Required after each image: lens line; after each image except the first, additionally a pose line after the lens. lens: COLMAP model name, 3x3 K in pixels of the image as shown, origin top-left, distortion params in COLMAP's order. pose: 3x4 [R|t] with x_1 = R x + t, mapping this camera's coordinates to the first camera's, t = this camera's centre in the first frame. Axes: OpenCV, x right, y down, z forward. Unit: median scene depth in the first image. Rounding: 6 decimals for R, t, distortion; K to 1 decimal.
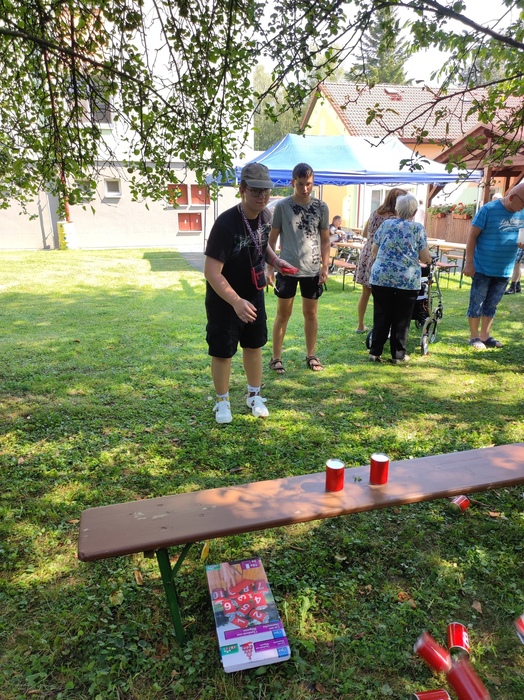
lens RADIAL K [[514.8, 0, 267.5], [0, 514.8, 355.1], [0, 0, 1]] dist [0.028197, -0.028633]
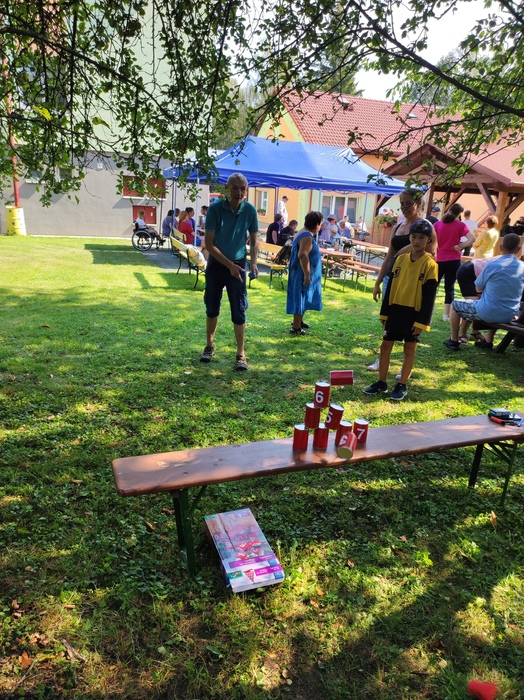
lens RADIAL K [[514.8, 0, 266.5], [0, 514.8, 356.5], [0, 0, 1]] dist [0.028197, -0.028633]
pose [[0.993249, 0.030193, 0.112004, -0.080220], [-0.030869, 0.999514, 0.004304, 0.025825], [-0.111819, -0.007733, 0.993698, -0.108821]]
